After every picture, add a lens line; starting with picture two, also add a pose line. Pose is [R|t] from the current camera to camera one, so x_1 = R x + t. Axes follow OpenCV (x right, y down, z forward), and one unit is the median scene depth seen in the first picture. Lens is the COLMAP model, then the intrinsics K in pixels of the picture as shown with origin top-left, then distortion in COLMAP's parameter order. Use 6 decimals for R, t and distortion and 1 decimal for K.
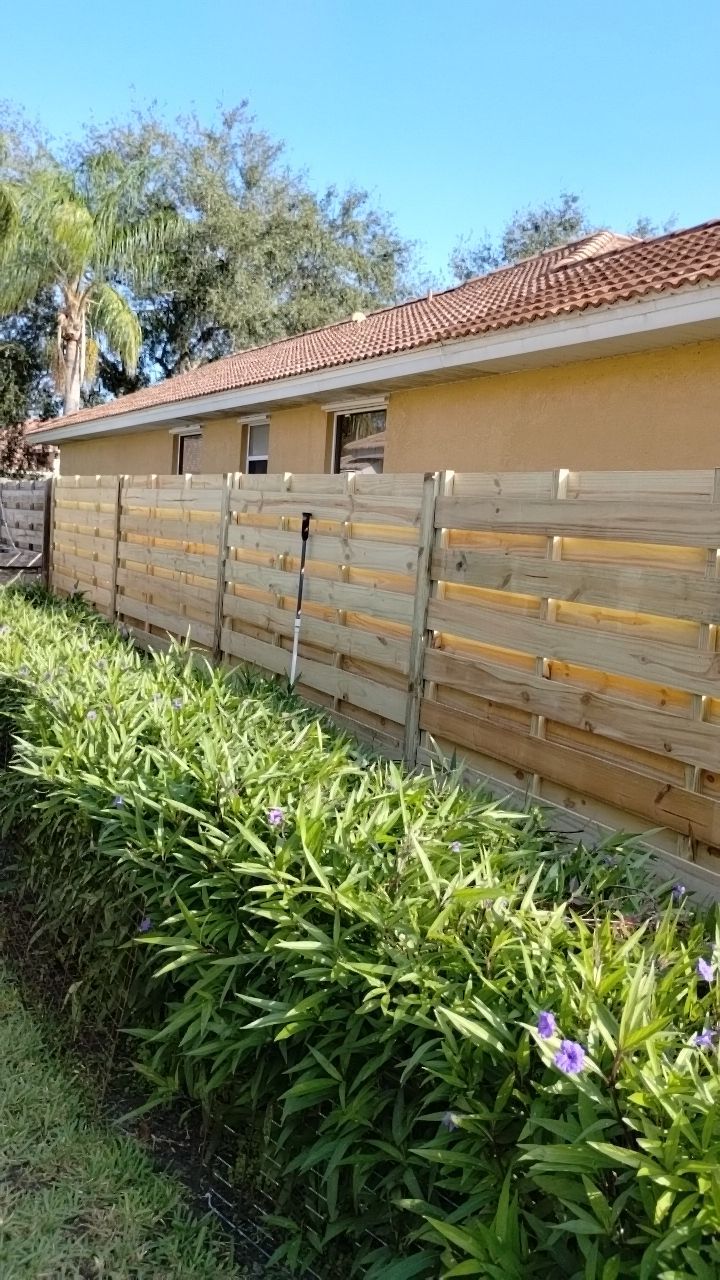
lens RADIAL K [[1040.2, 0, 360.0], [0, 1040.2, 659.1], [0, 0, 1]] dist [0.011323, -0.006565]
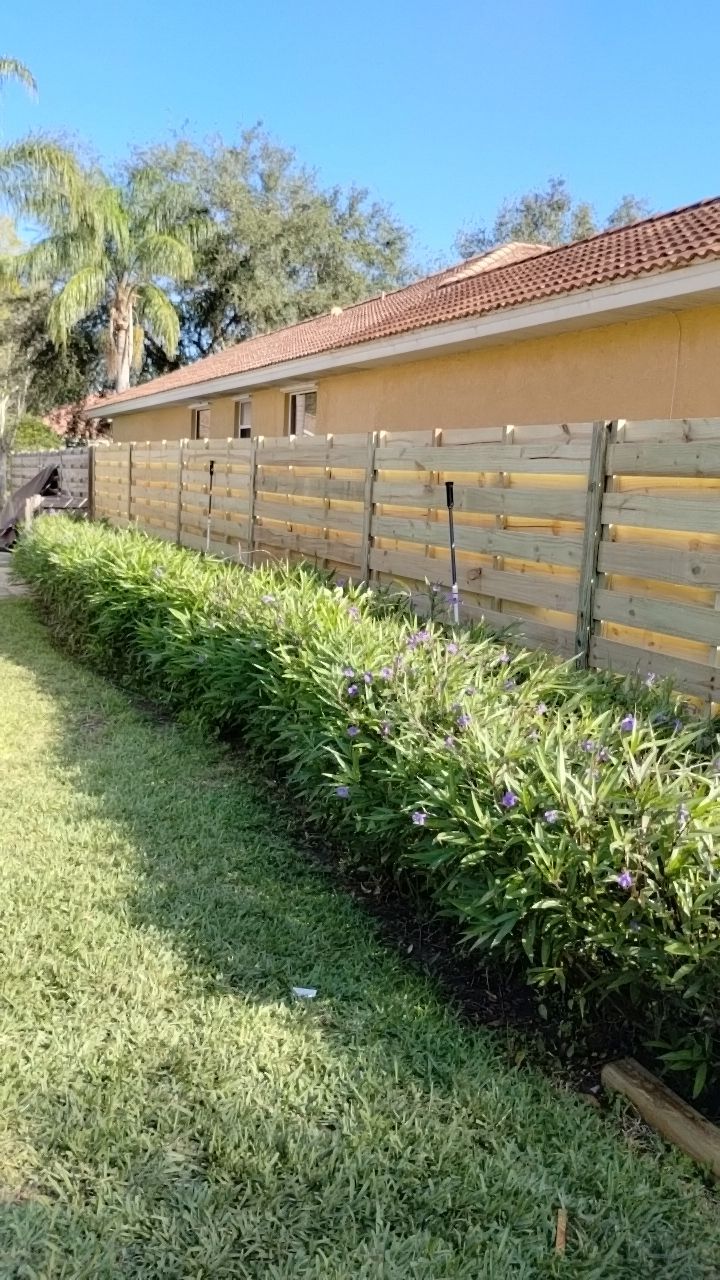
lens RADIAL K [[1028.3, 0, 360.0], [0, 1028.3, 640.0], [0, 0, 1]] dist [0.074665, -0.148886]
pose [[0.997529, -0.015911, -0.068432, 0.074277], [0.017363, 0.999636, 0.020672, 0.032144], [0.068078, -0.021809, 0.997442, -0.182257]]
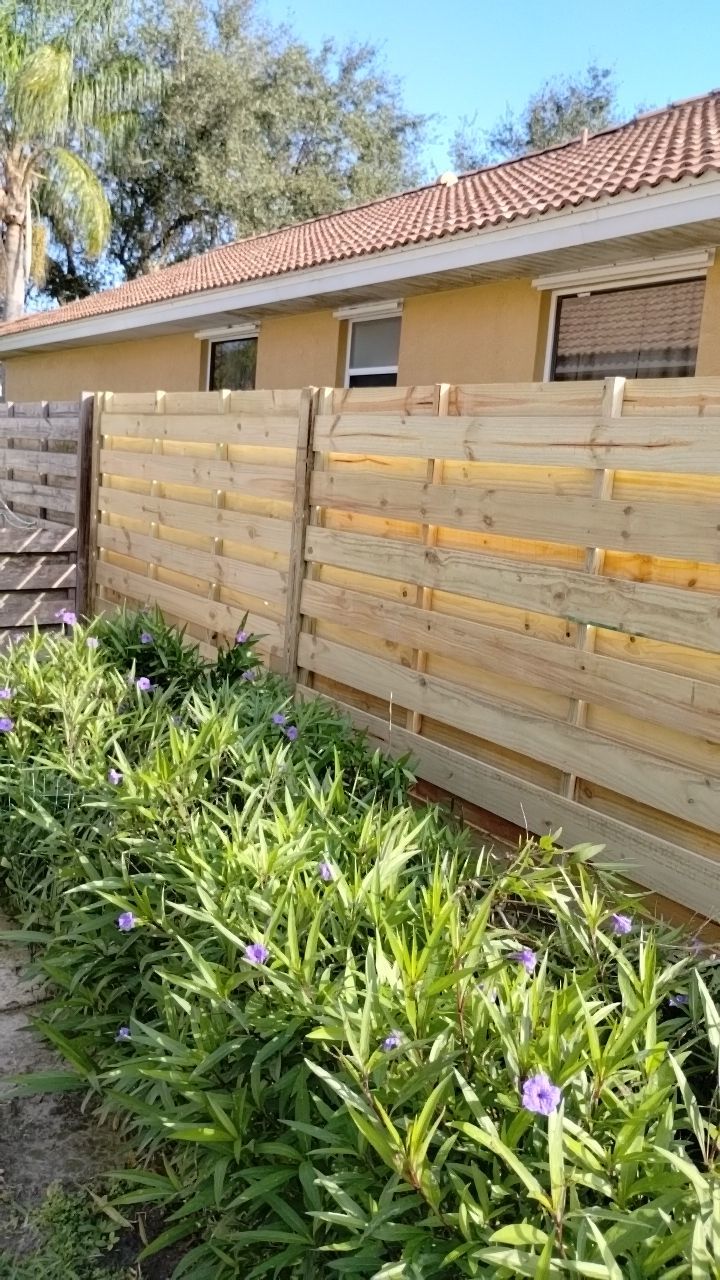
lens RADIAL K [[1043.0, 0, 337.3], [0, 1043.0, 660.0], [0, 0, 1]] dist [0.050071, -0.095443]
pose [[0.997810, -0.007265, 0.065750, -0.088485], [0.003122, 0.998015, 0.062898, -0.028585], [-0.066076, -0.062555, 0.995852, 0.179637]]
